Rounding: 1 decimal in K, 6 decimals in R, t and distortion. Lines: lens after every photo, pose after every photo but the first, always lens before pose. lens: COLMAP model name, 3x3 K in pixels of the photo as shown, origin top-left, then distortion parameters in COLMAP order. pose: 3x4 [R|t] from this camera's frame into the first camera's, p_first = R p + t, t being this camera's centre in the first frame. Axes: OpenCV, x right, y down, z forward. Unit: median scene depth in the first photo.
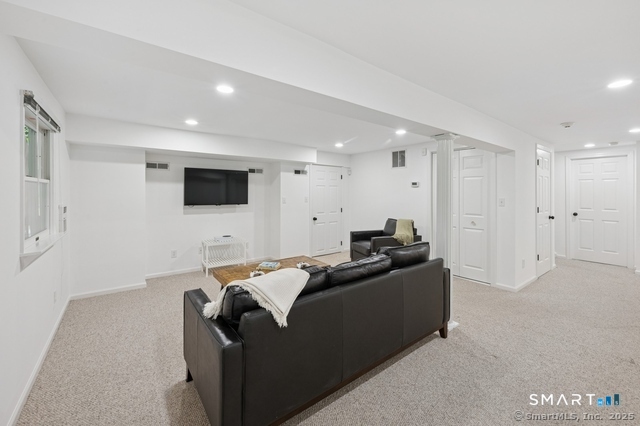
lens RADIAL K [[263.4, 0, 322.7], [0, 263.4, 197.0], [0, 0, 1]] dist [0.000298, -0.000131]
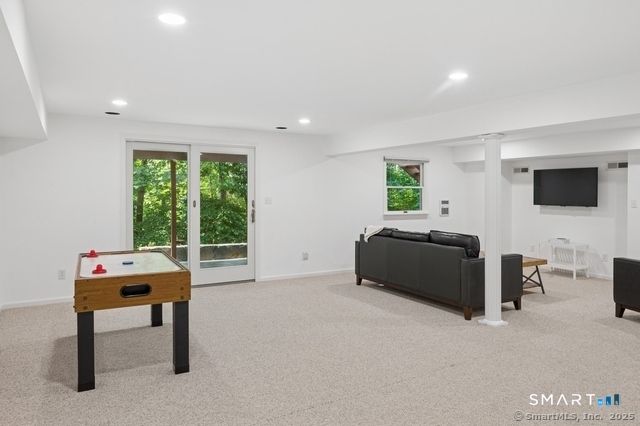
lens RADIAL K [[450.5, 0, 320.0], [0, 450.5, 213.0], [0, 0, 1]] dist [-0.000226, -0.000172]
pose [[-0.123885, 0.051697, -0.990949, 1.447860], [-0.015054, 0.998429, 0.053969, -0.021386], [0.992182, 0.021604, -0.122912, 0.339638]]
